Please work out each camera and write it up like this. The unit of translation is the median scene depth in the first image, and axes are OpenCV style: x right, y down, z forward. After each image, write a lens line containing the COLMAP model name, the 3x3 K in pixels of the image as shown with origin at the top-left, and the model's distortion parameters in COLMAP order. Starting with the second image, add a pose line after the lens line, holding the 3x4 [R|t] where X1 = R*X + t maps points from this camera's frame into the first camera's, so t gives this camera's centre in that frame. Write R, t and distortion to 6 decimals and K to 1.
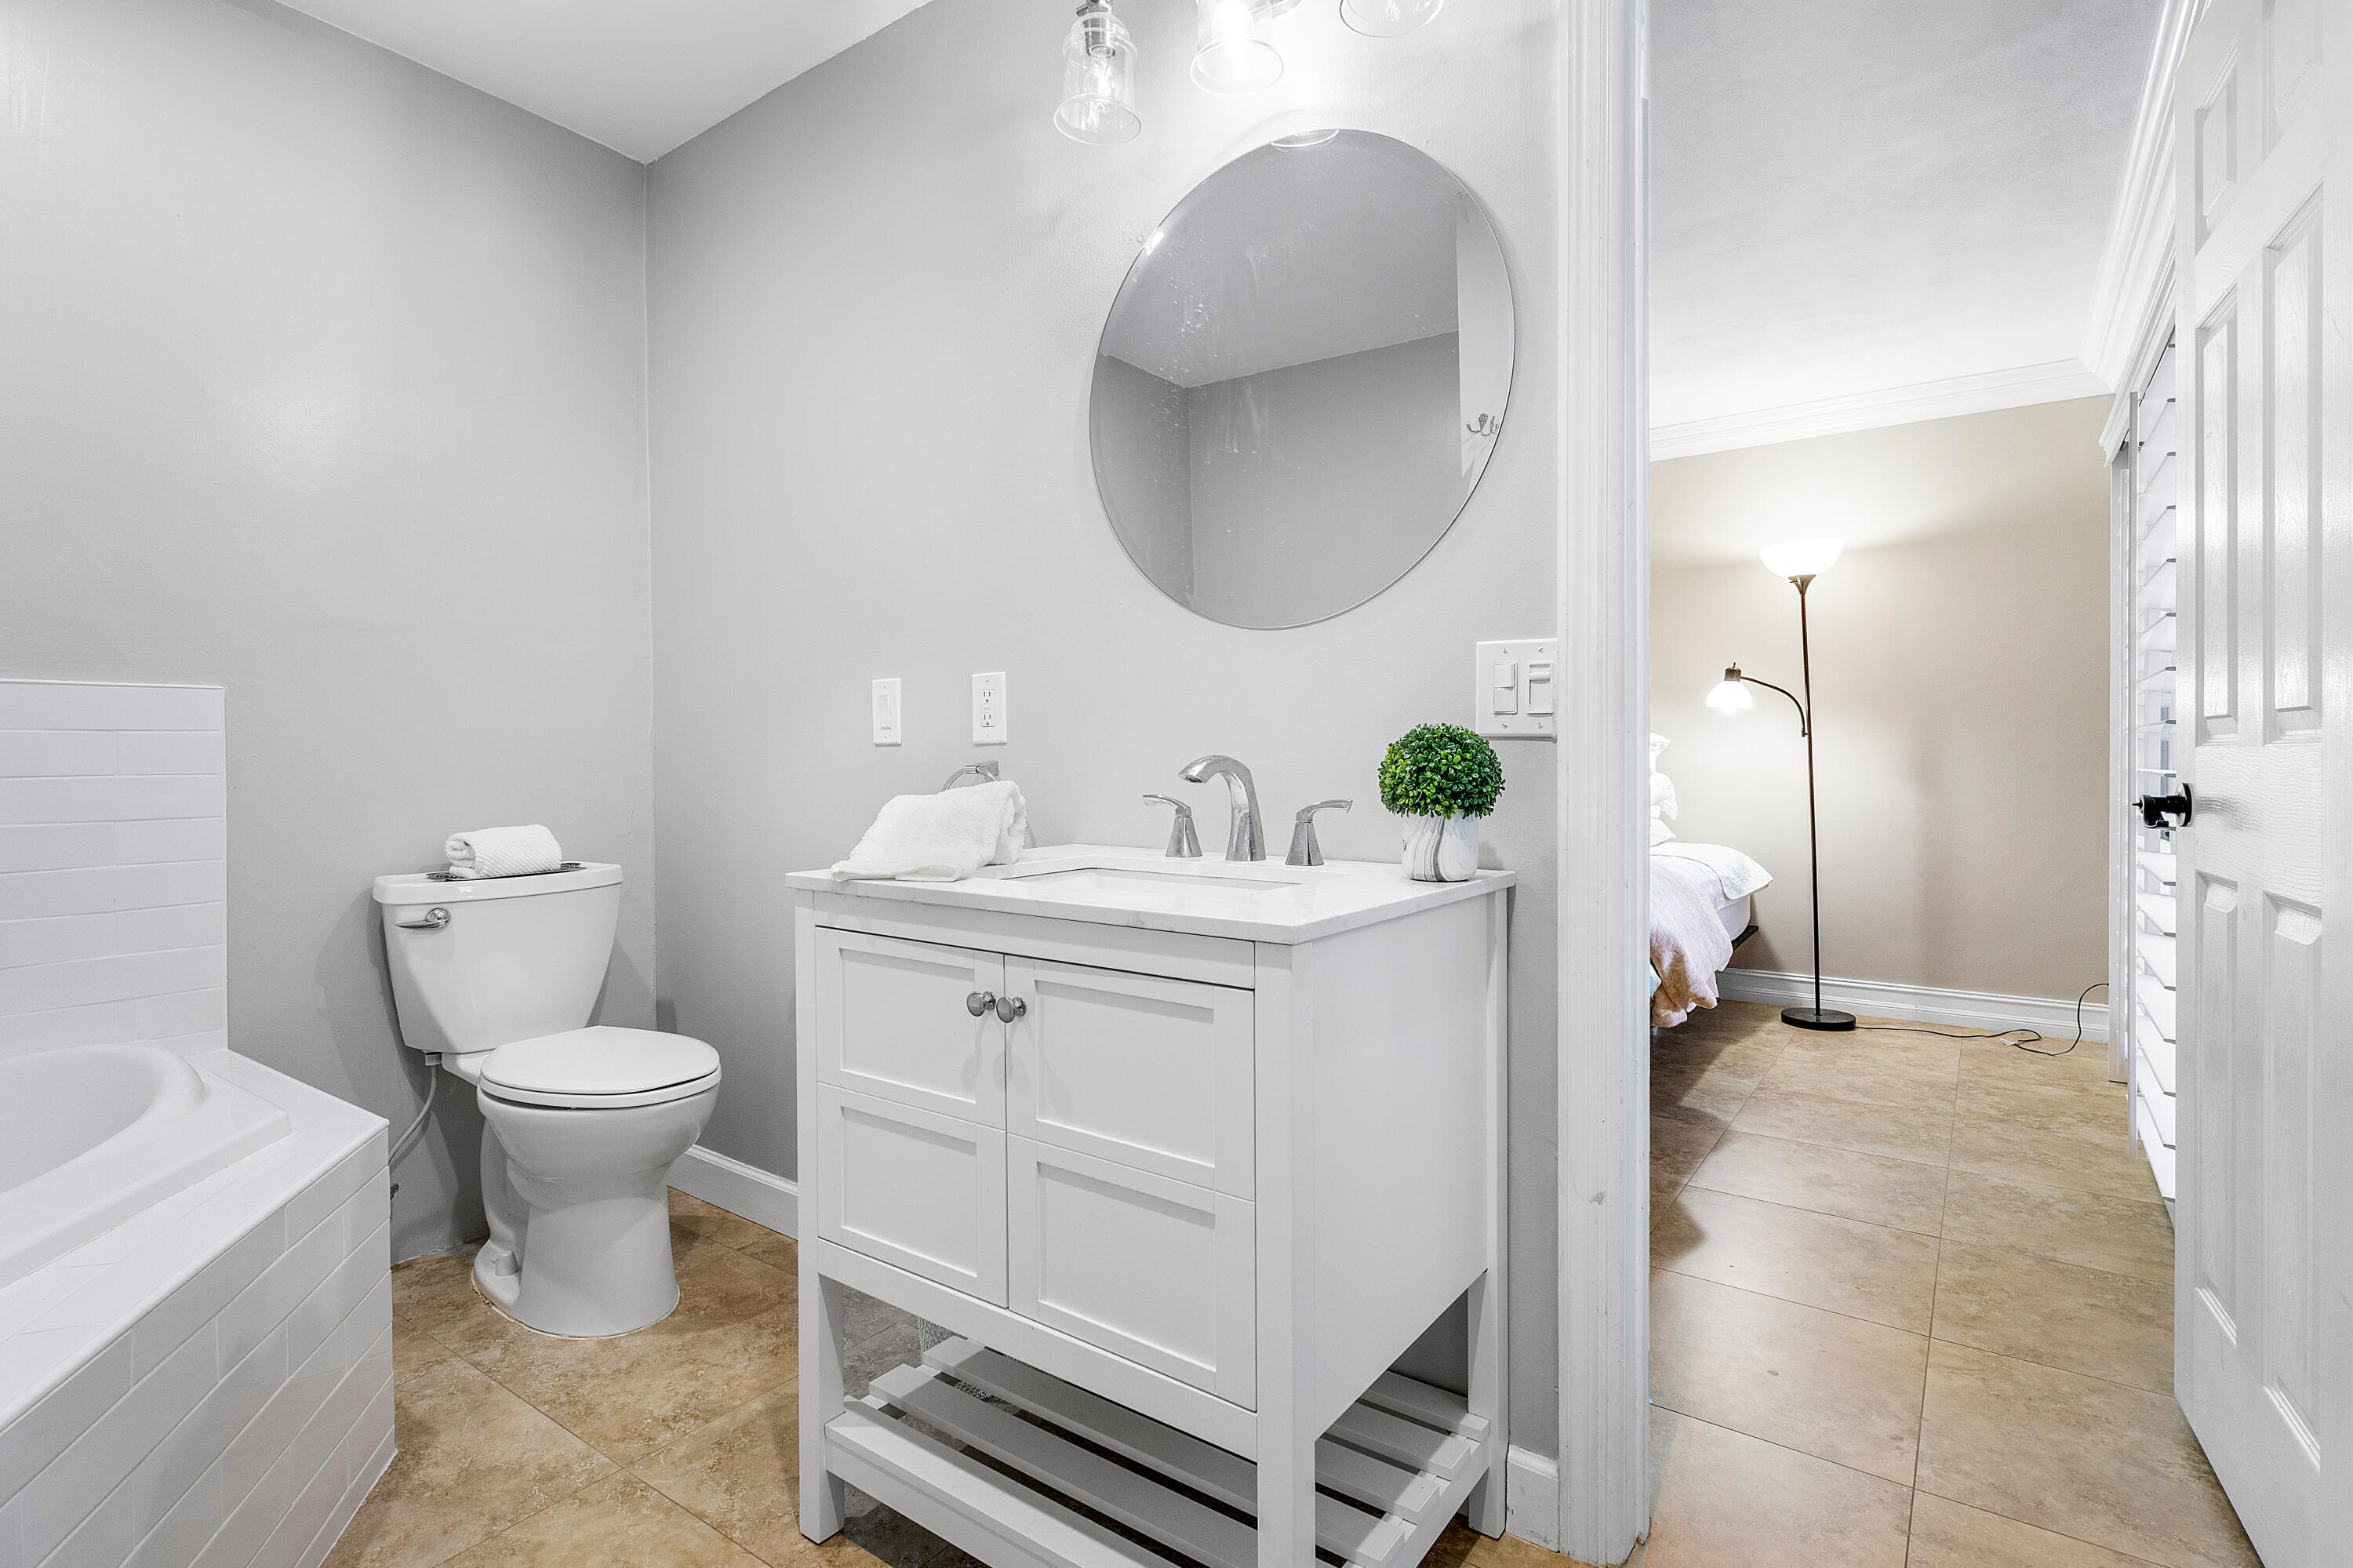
lens RADIAL K [[1137.2, 0, 1197.3], [0, 1137.2, 747.7], [0, 0, 1]] dist [-0.000850, -0.000273]
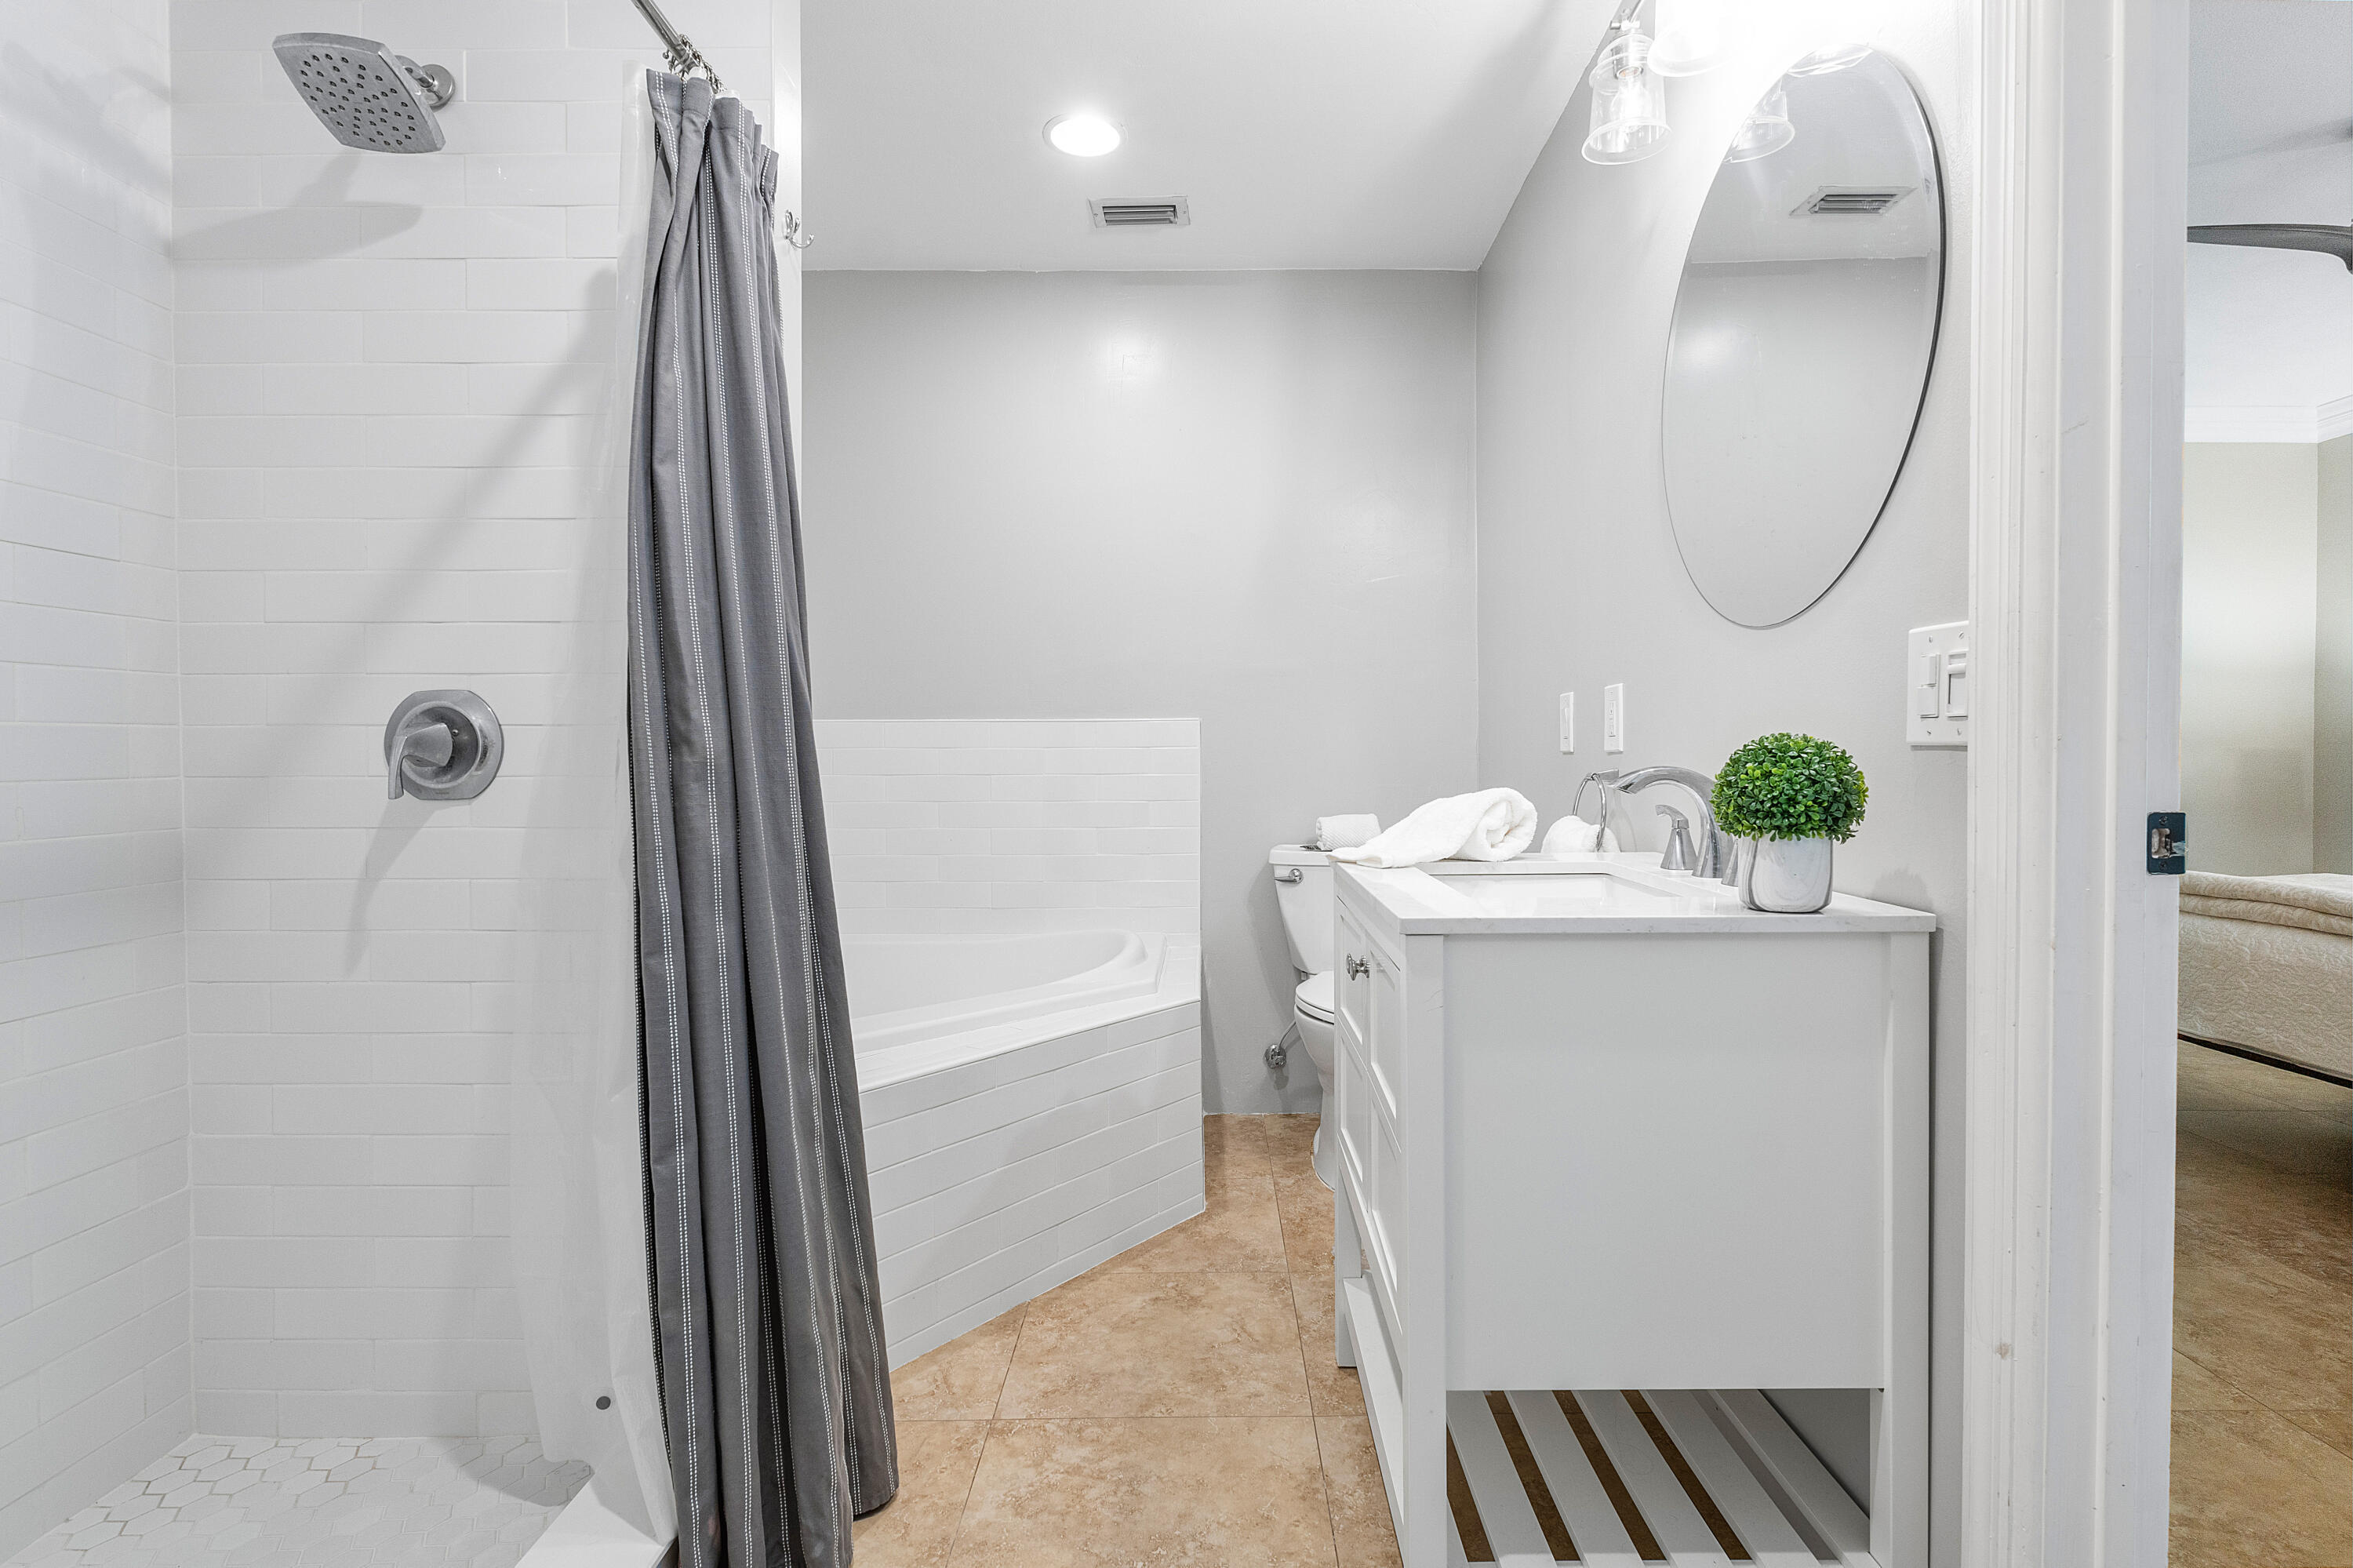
lens RADIAL K [[1142.7, 0, 1200.5], [0, 1142.7, 749.6], [0, 0, 1]] dist [0.019946, 0.000223]
pose [[0.574790, -0.007851, -0.818263, 0.564327], [0.010263, 0.999944, -0.002384, -0.009106], [0.818237, -0.007027, 0.574838, 0.093633]]
